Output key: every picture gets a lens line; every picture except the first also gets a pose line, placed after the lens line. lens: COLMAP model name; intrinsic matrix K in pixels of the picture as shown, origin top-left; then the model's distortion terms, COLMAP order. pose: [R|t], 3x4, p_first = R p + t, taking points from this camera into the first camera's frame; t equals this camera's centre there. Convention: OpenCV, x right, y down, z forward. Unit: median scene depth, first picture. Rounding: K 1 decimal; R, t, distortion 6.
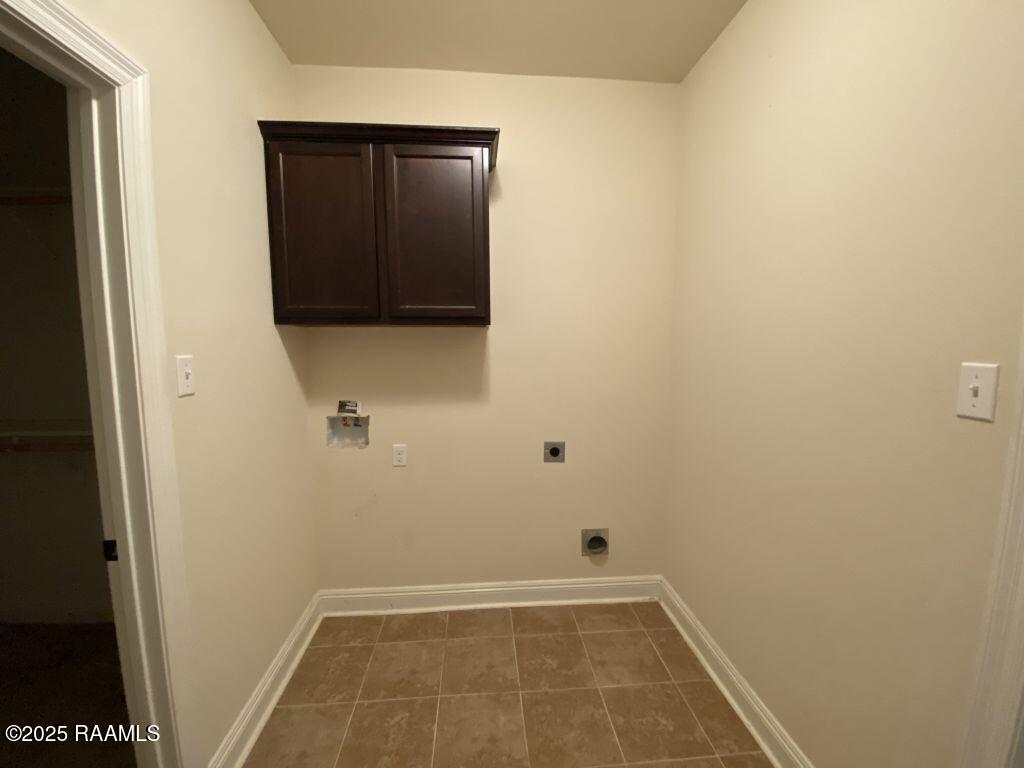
lens RADIAL K [[411.9, 0, 512.0], [0, 411.9, 384.0], [0, 0, 1]] dist [0.030091, -0.028686]
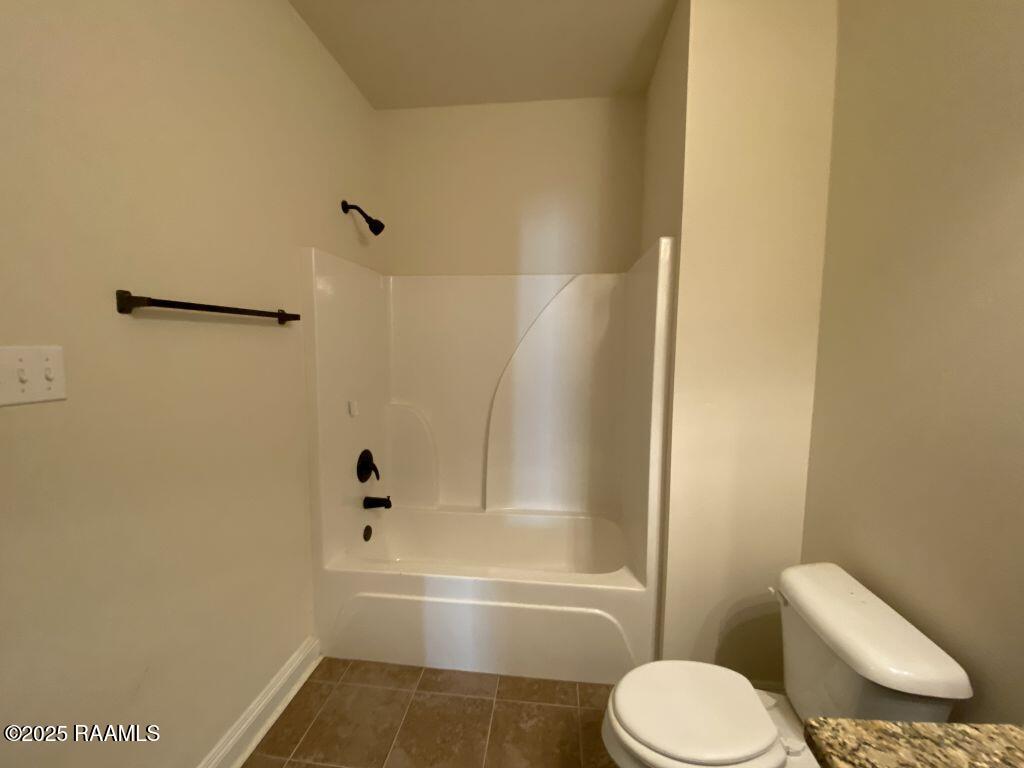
lens RADIAL K [[411.9, 0, 512.0], [0, 411.9, 384.0], [0, 0, 1]] dist [0.030091, -0.028686]
pose [[-0.982002, -0.025353, 0.187162, -0.401001], [0.010189, 0.982395, 0.186537, -0.165874], [-0.188597, 0.185087, -0.964455, 1.832375]]
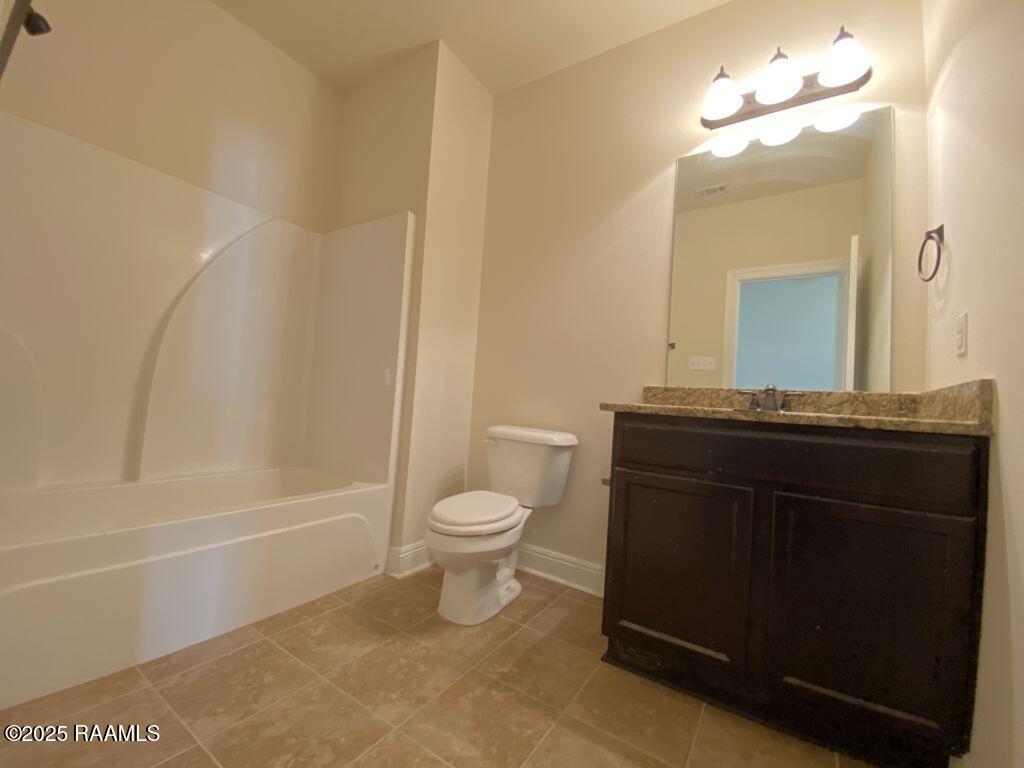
lens RADIAL K [[411.9, 0, 512.0], [0, 411.9, 384.0], [0, 0, 1]] dist [0.030091, -0.028686]
pose [[-0.611376, -0.070549, -0.788189, 0.260910], [-0.144994, 0.989143, 0.023932, 0.151102], [0.777944, 0.128914, -0.614967, 1.903184]]
